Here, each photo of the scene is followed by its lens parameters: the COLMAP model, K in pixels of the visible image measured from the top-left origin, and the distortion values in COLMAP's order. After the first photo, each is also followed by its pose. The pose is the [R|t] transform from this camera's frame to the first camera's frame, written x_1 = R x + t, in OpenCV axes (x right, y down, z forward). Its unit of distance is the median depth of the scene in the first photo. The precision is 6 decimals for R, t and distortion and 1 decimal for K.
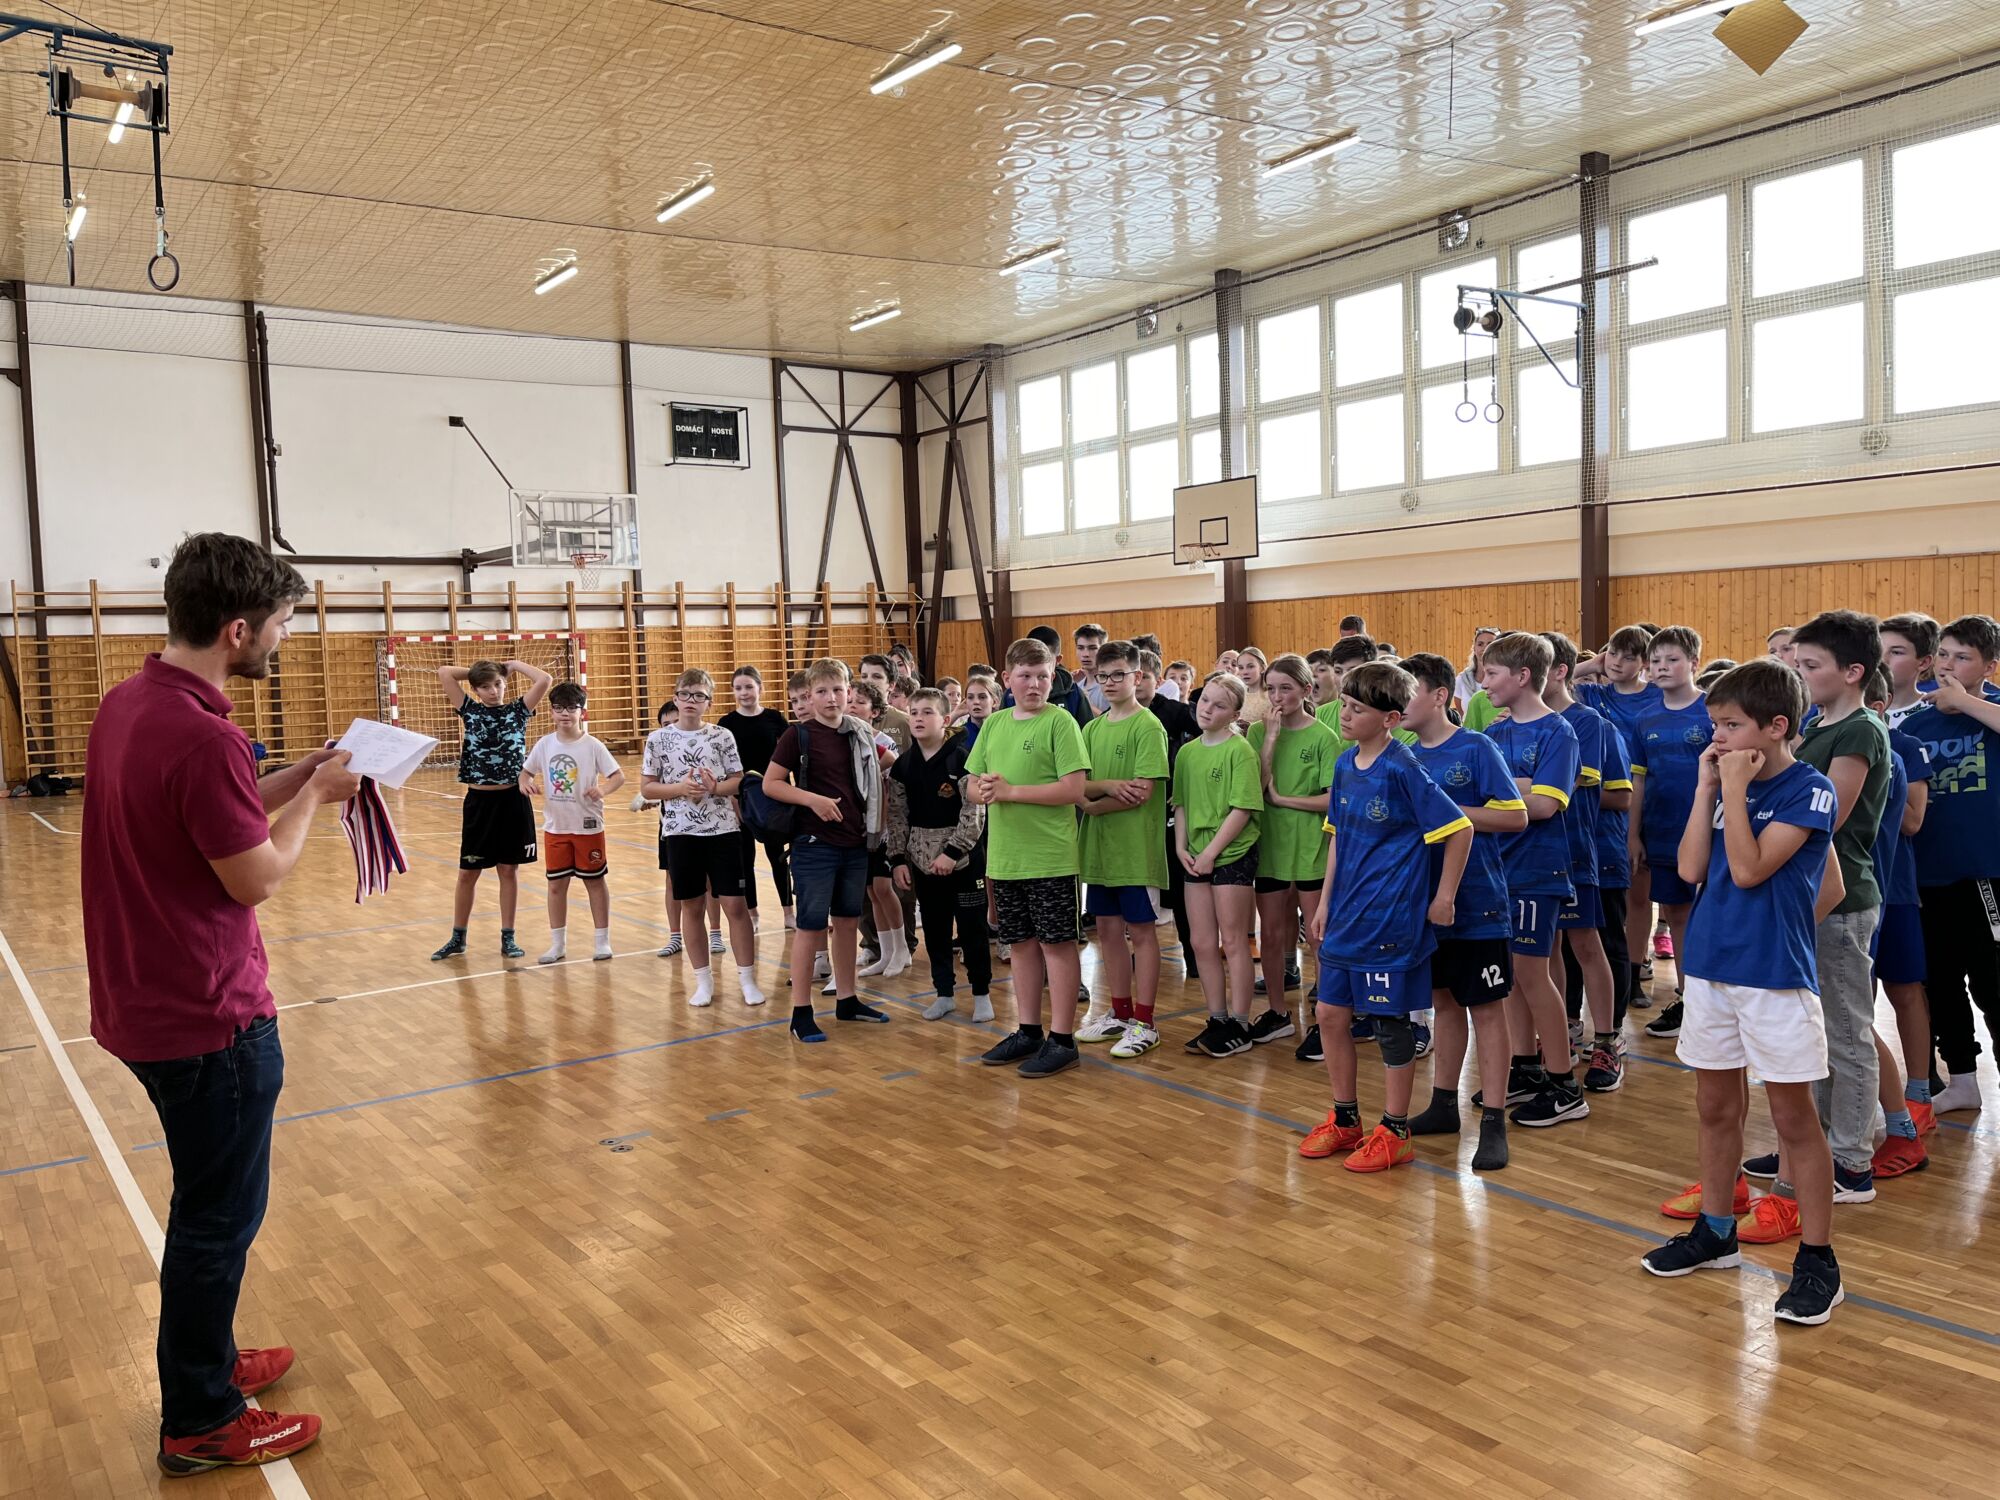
lens RADIAL K [[1540.7, 0, 1000.0], [0, 1540.7, 750.0], [0, 0, 1]] dist [-0.071938, -0.001883]
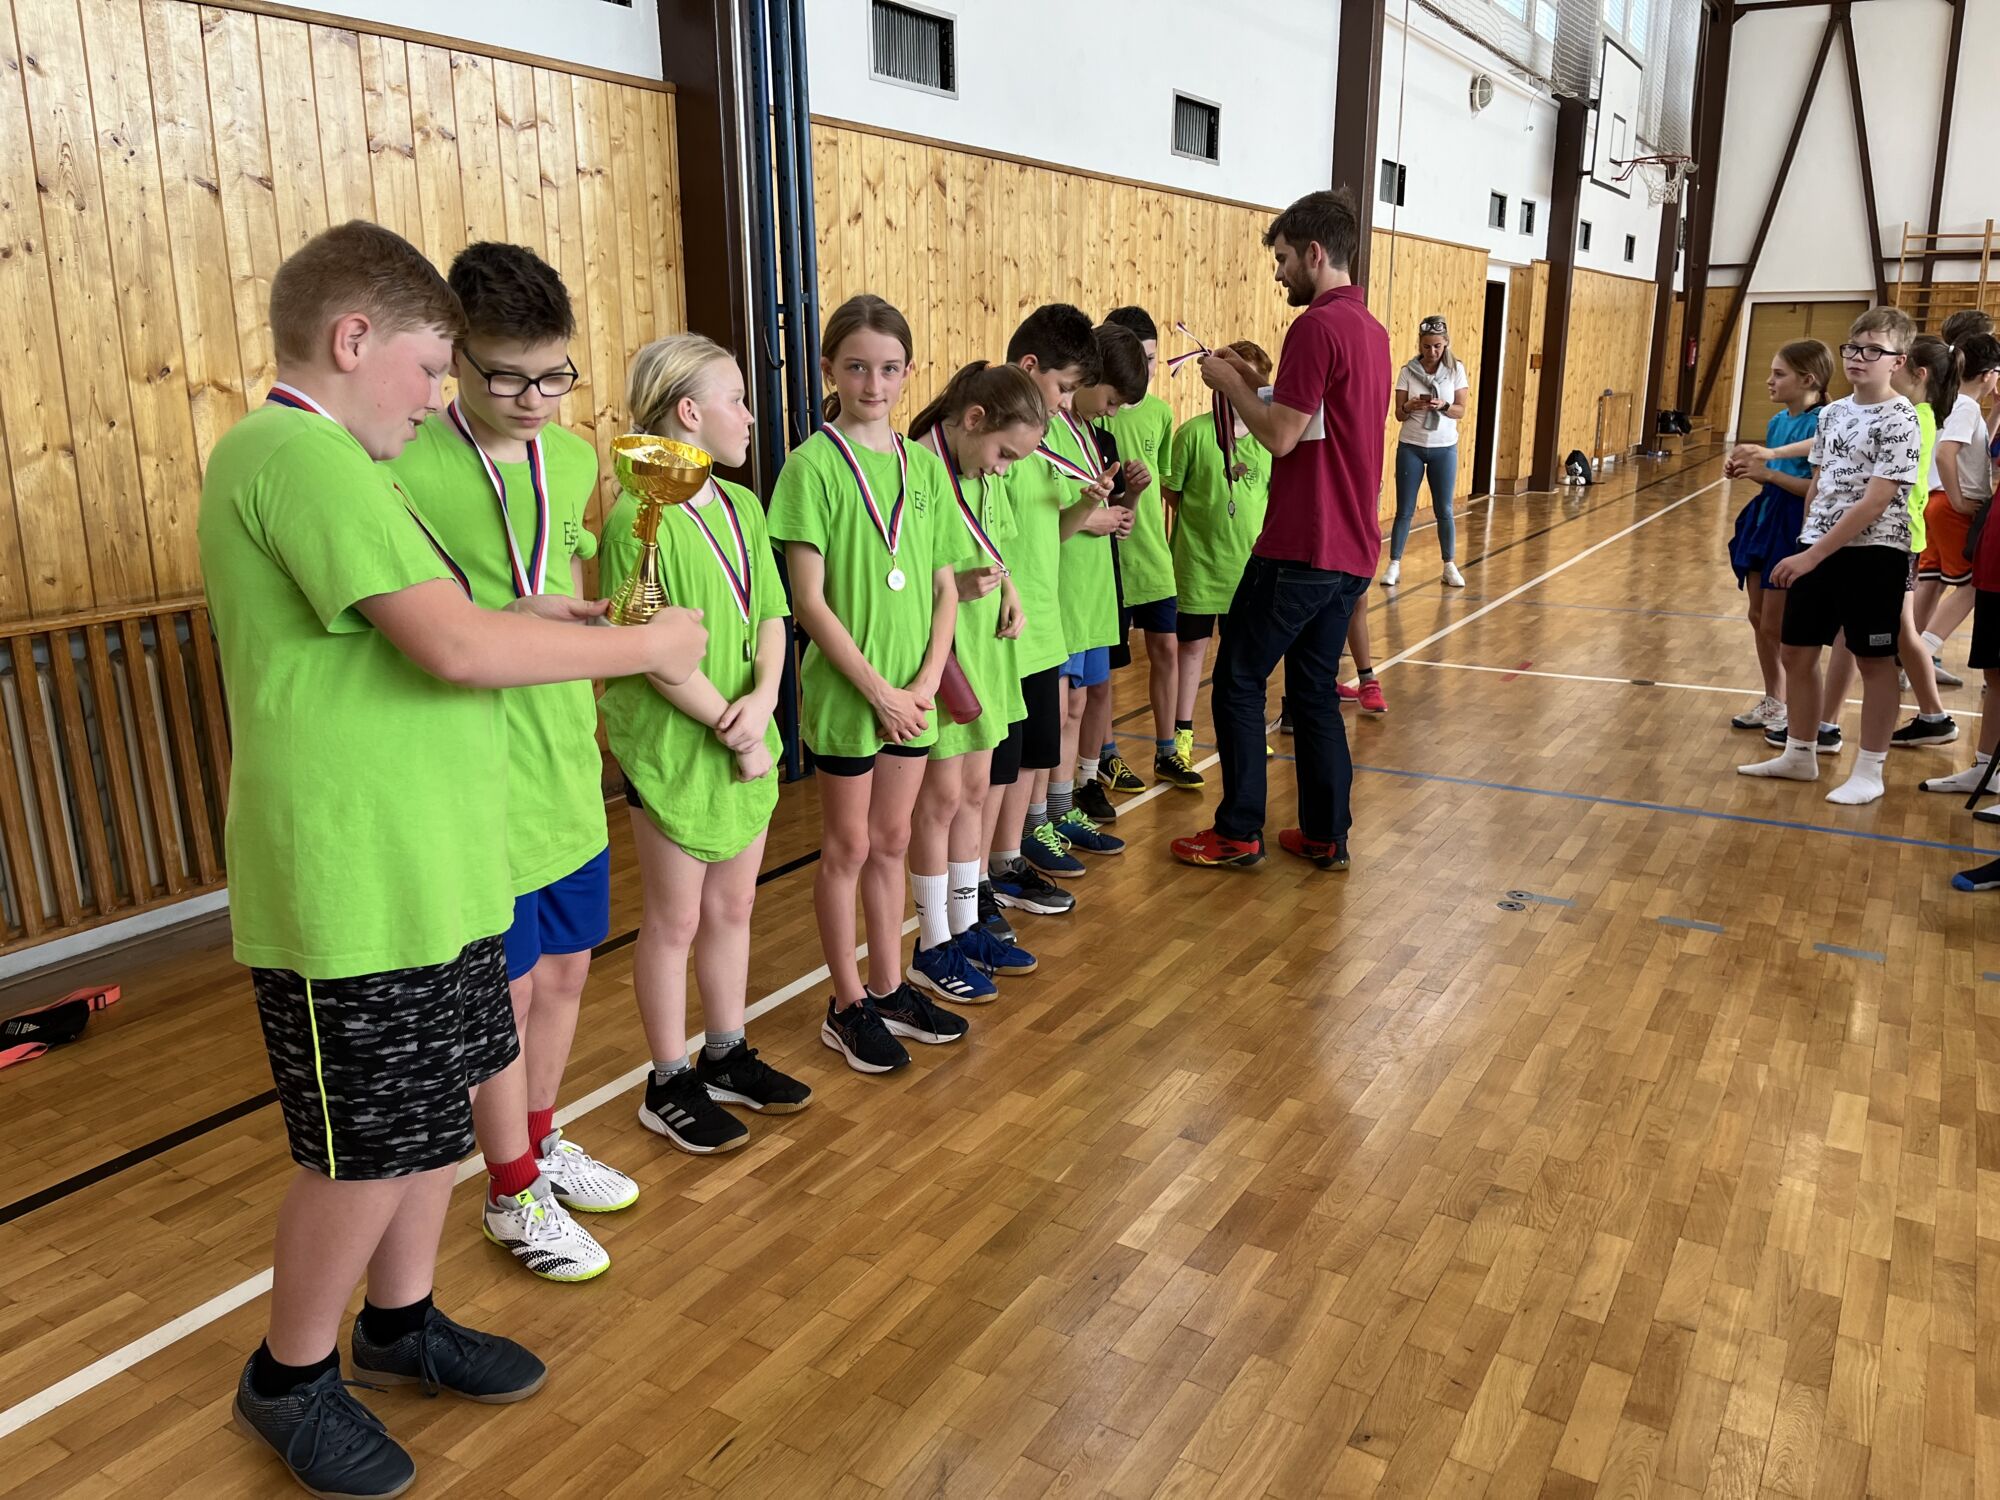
lens RADIAL K [[1469.6, 0, 1000.0], [0, 1469.6, 750.0], [0, 0, 1]] dist [-0.003137, -0.000432]
pose [[0.372922, 0.281735, -0.884056, 0.311376], [-0.071409, 0.958676, 0.275393, -0.025232], [0.925111, -0.039570, 0.377629, 0.384819]]
